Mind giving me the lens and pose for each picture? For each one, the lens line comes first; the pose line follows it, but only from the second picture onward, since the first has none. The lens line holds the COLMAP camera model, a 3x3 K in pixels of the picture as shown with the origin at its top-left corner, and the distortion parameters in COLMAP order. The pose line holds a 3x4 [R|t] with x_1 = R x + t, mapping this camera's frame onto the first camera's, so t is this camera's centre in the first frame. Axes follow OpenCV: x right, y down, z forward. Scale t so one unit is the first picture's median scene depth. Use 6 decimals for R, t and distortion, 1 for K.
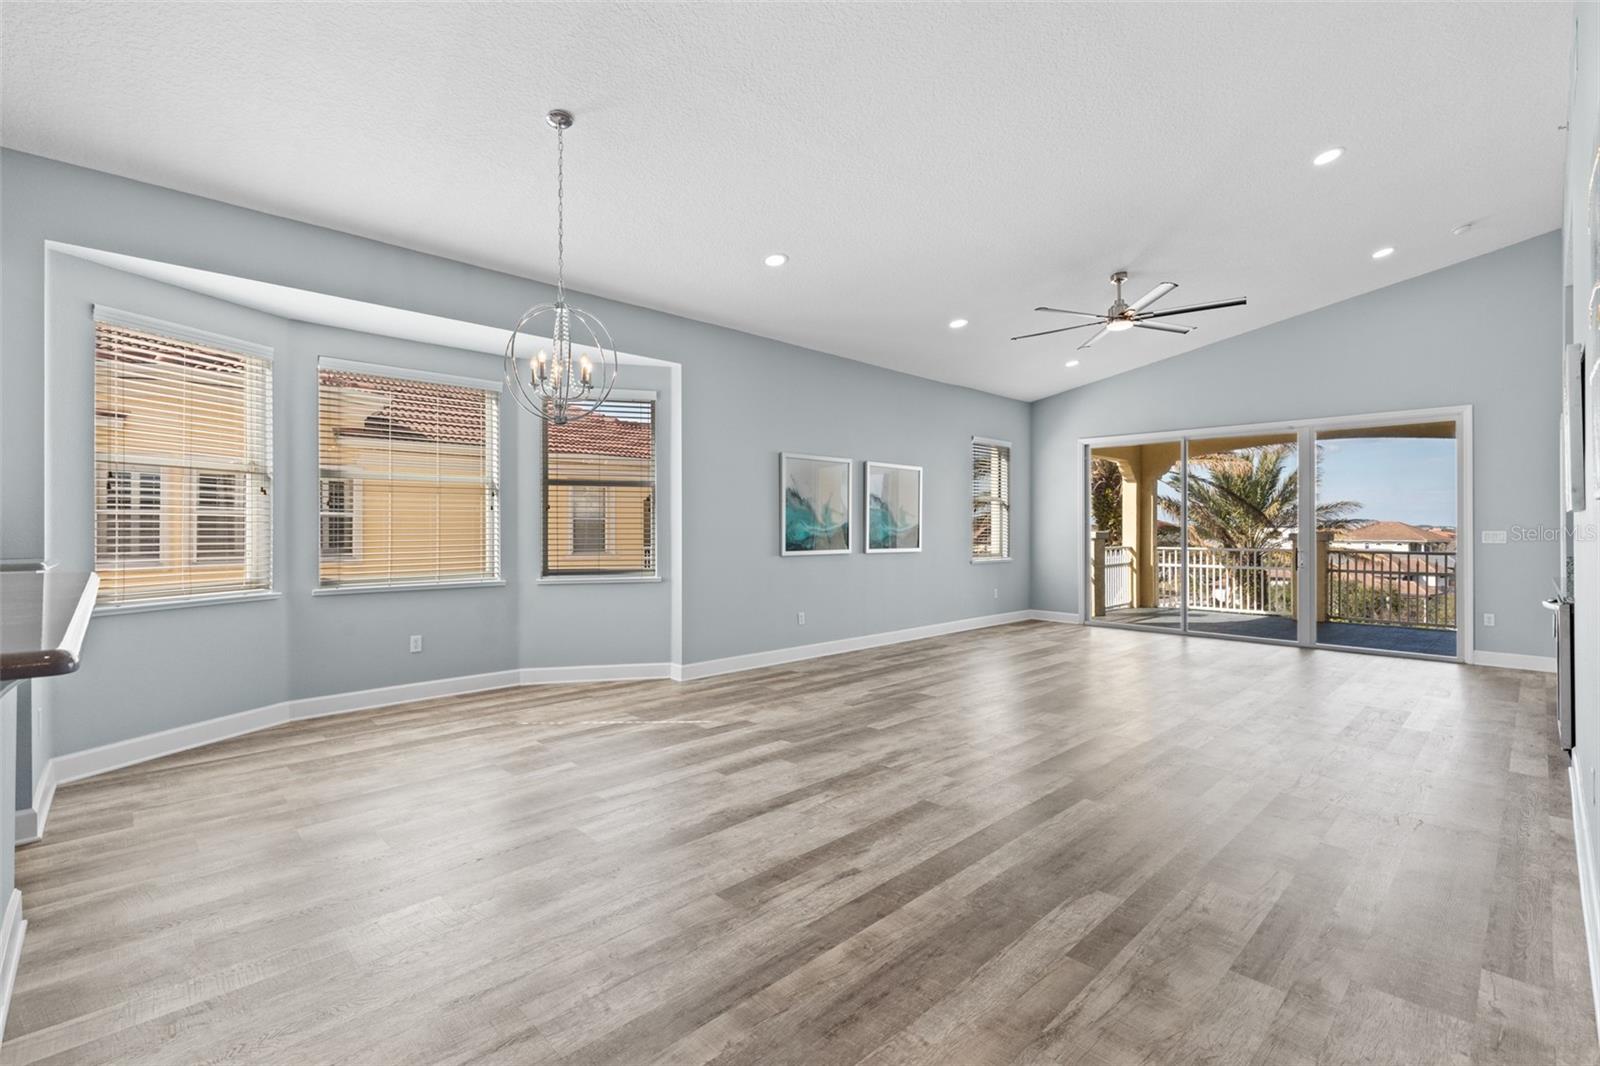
lens RADIAL K [[714.0, 0, 805.5], [0, 714.0, 523.4], [0, 0, 1]] dist [0.006191, 0.000050]
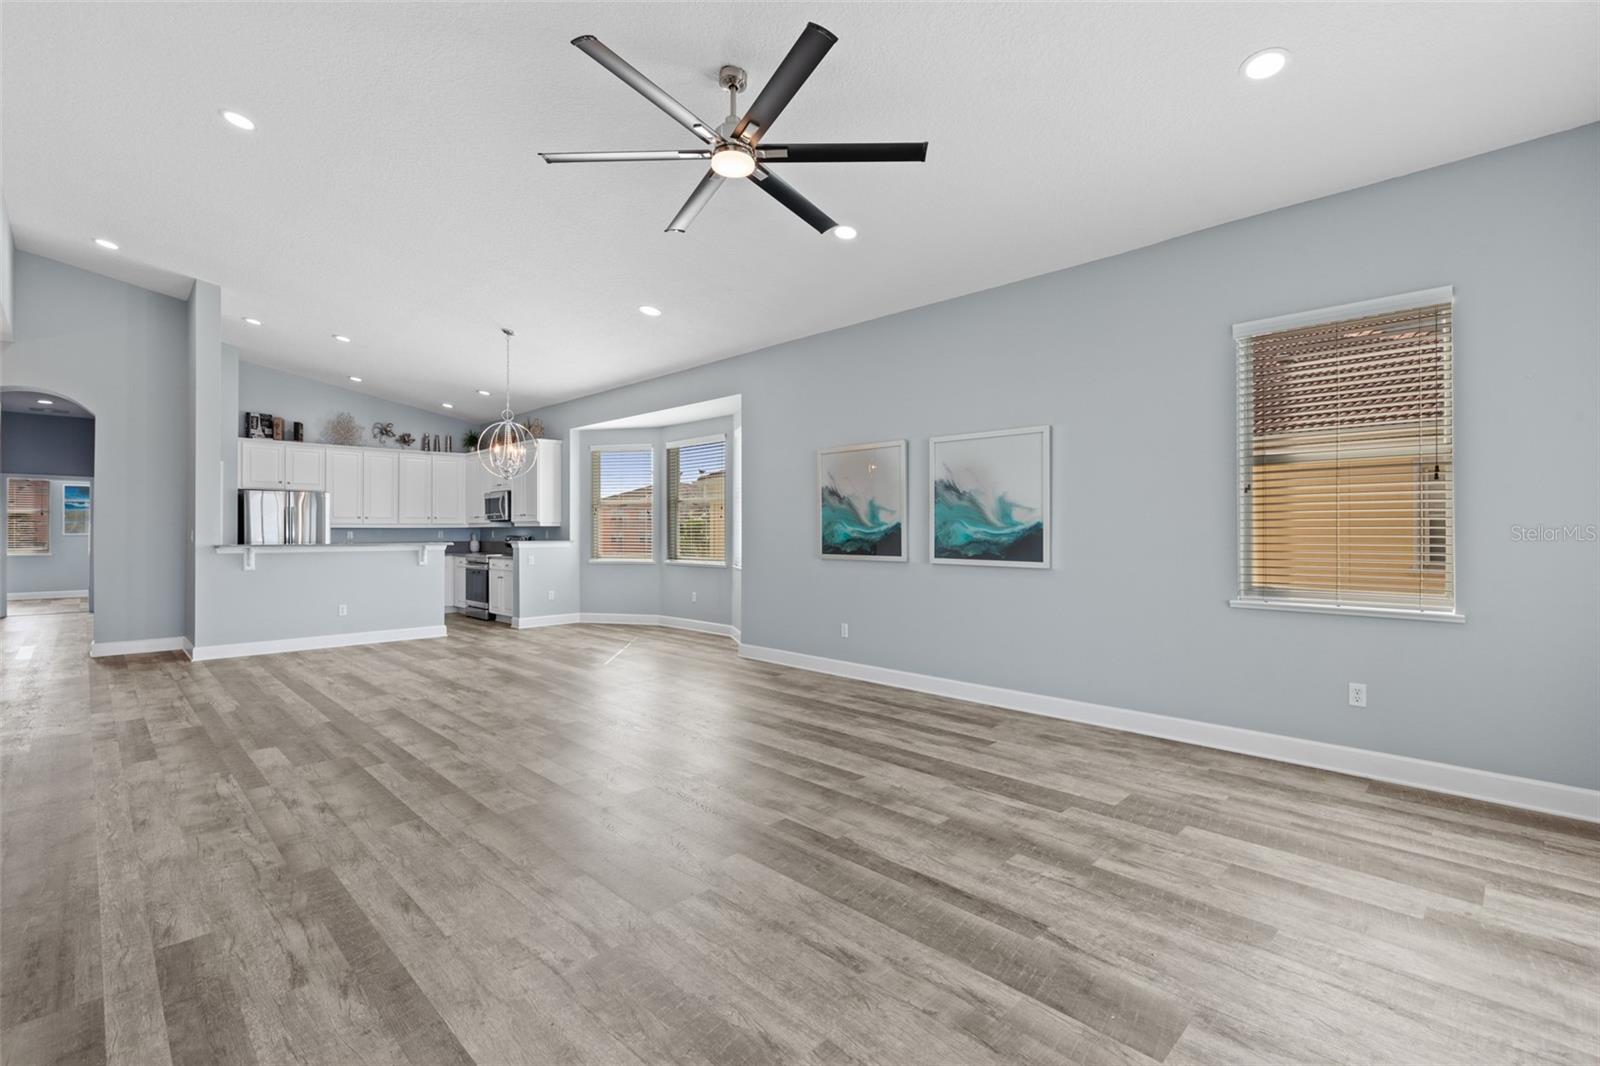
lens RADIAL K [[719.6, 0, 805.8], [0, 719.6, 535.8], [0, 0, 1]] dist [0.005907, 0.000514]
pose [[0.011724, 0.006397, -0.999911, 1.071211], [0.007753, 0.999949, 0.006488, 0.010061], [0.999901, -0.007828, 0.011674, 1.122385]]
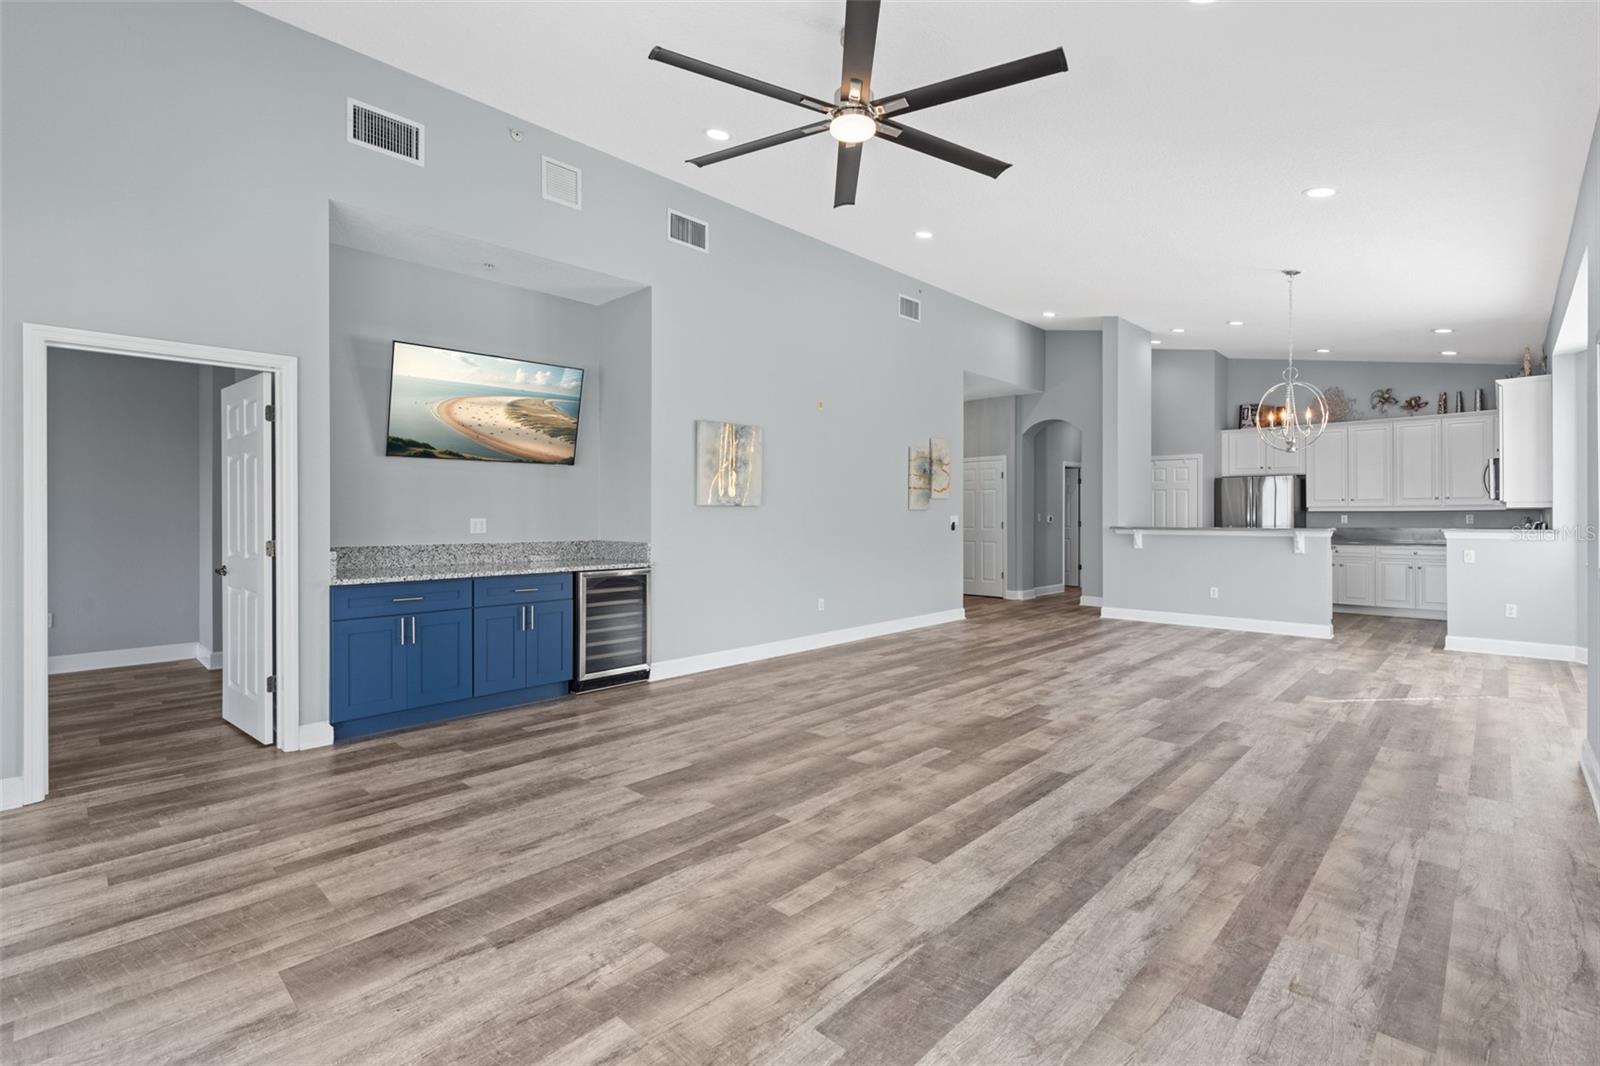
lens RADIAL K [[728.5, 0, 808.8], [0, 728.5, 521.1], [0, 0, 1]] dist [0.005496, 0.000635]
pose [[-0.999229, 0.000924, -0.039252, 0.528128], [0.000873, 0.999999, 0.001334, 0.011816], [0.039254, 0.001299, -0.999228, 1.639959]]
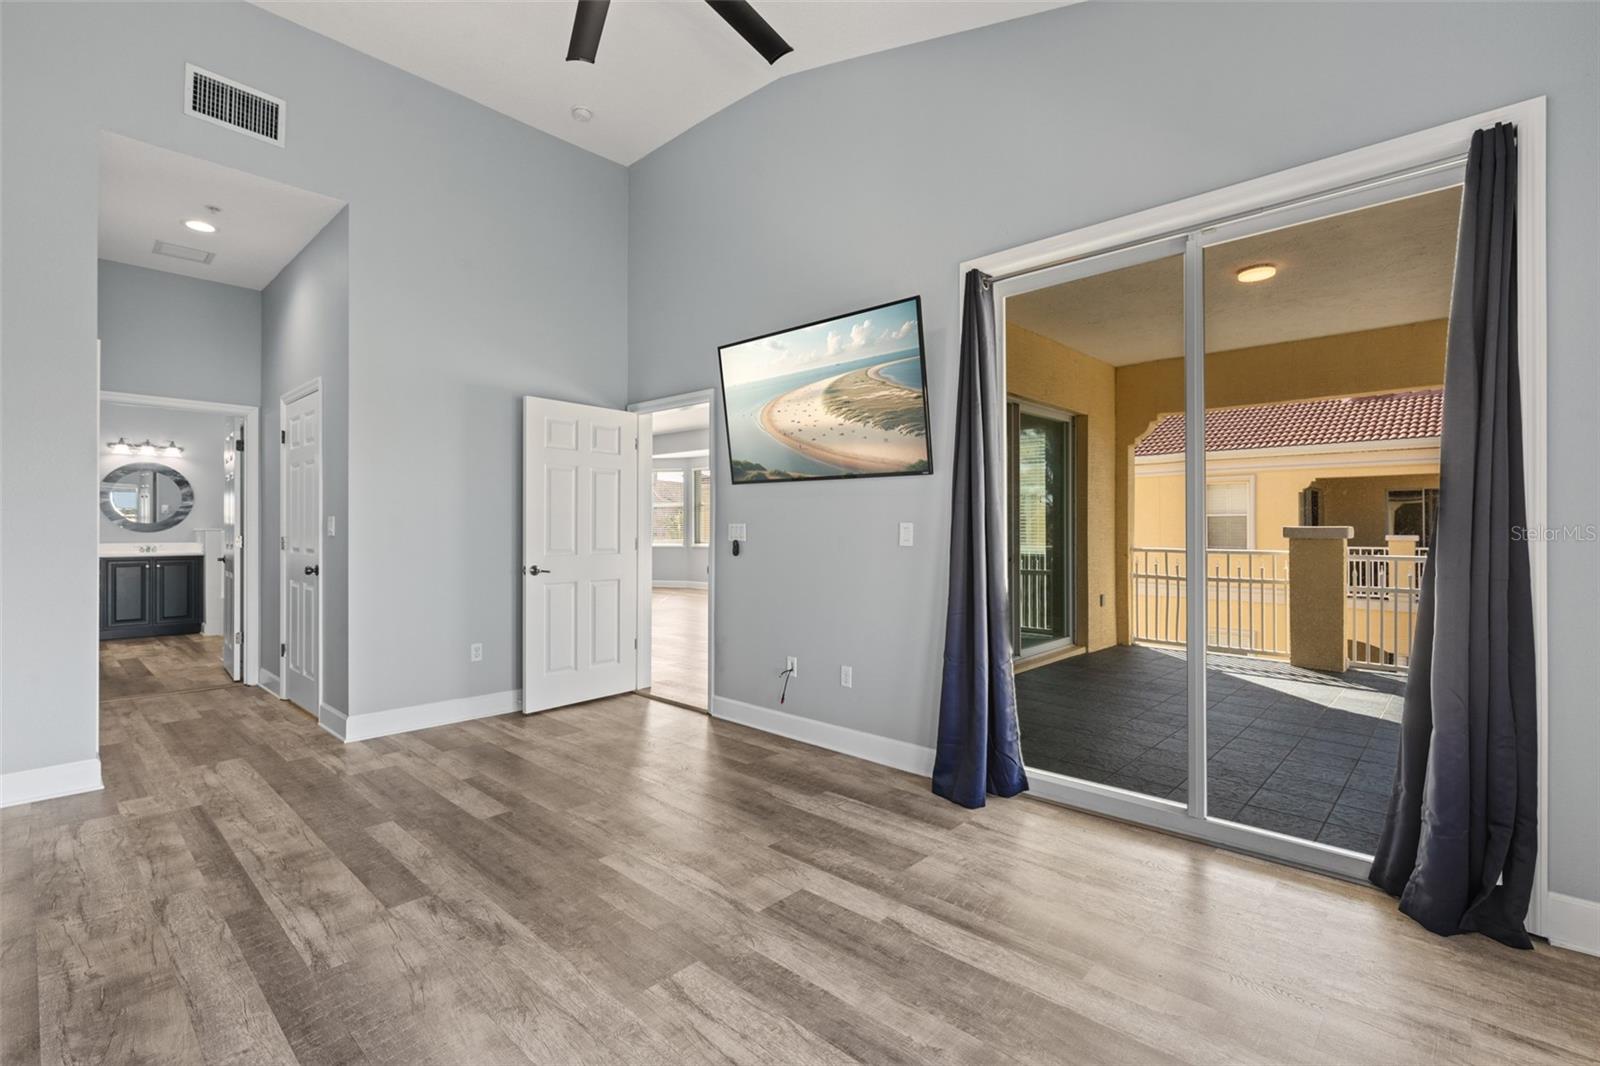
lens RADIAL K [[728.5, 0, 808.8], [0, 728.5, 521.1], [0, 0, 1]] dist [0.005496, 0.000635]
pose [[-0.068607, 0.018932, 0.997464, 0.257840], [-0.023589, 0.999510, -0.020594, -0.013864], [-0.997365, -0.024942, -0.068126, 0.737185]]
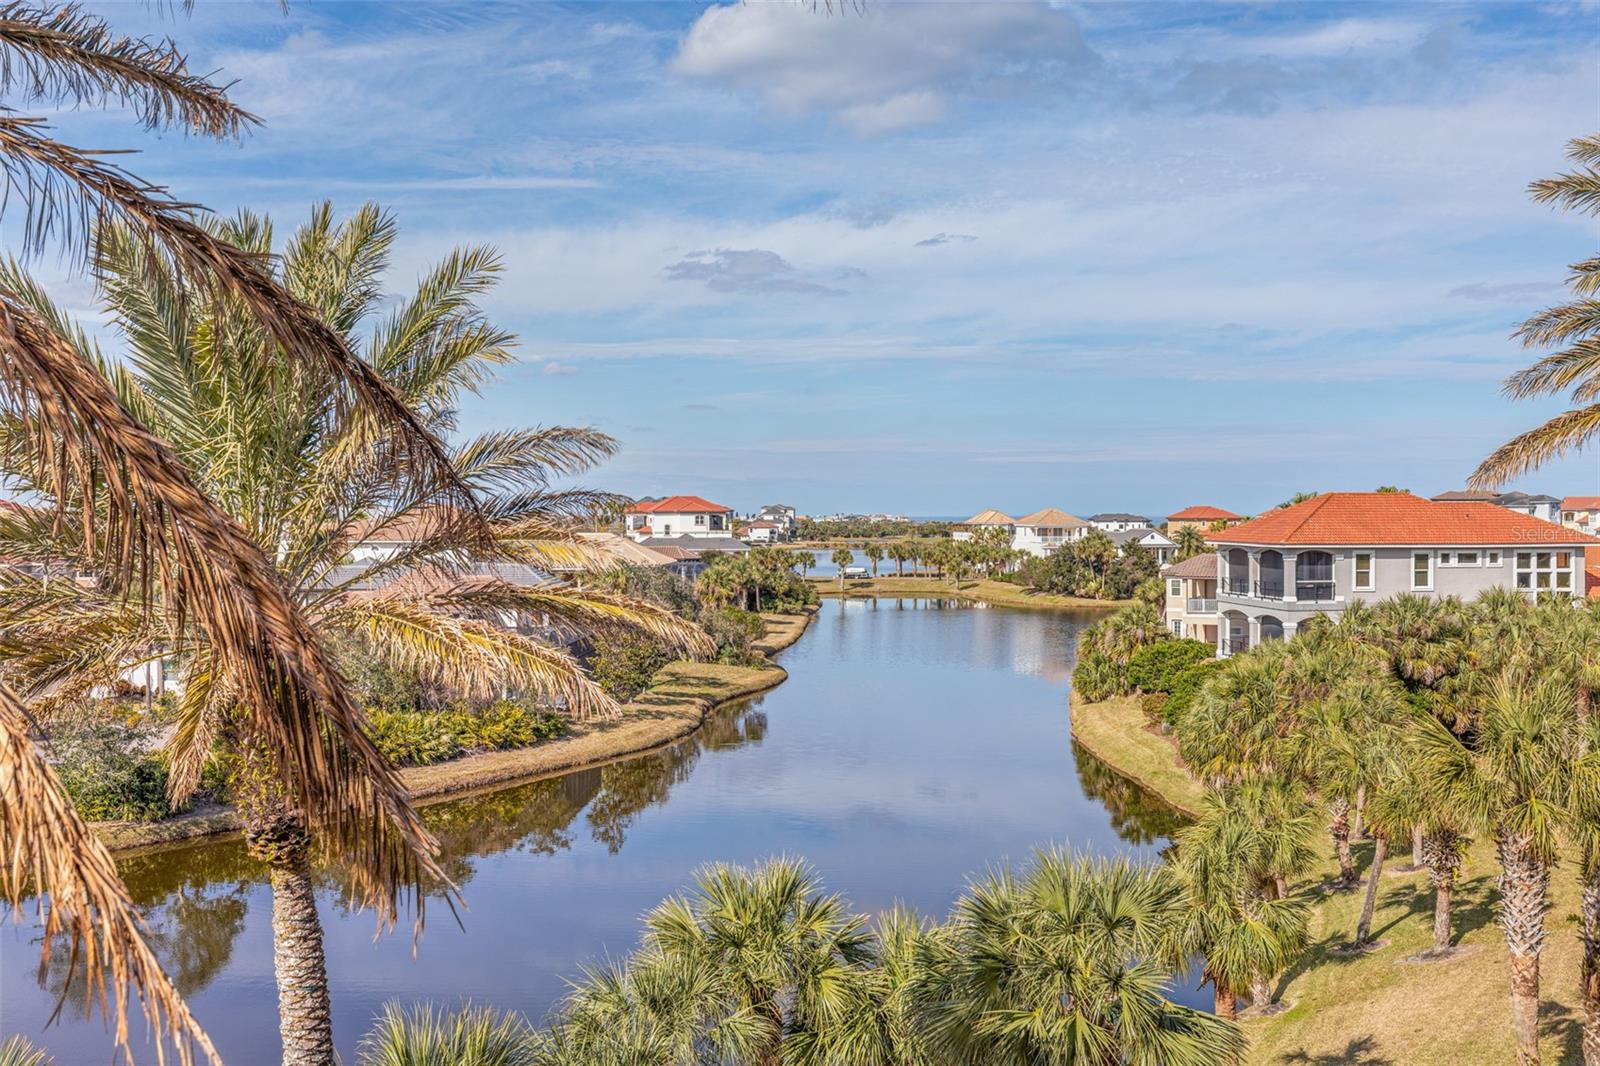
lens RADIAL K [[1565.6, 0, 807.6], [0, 1565.6, 529.2], [0, 0, 1]] dist [-0.000463, 0.003120]
pose [[0.596627, -0.007258, 0.802486, 1.188452], [-0.004132, 0.999918, 0.012116, 0.007670], [-0.802508, -0.010545, 0.596548, 2.095704]]
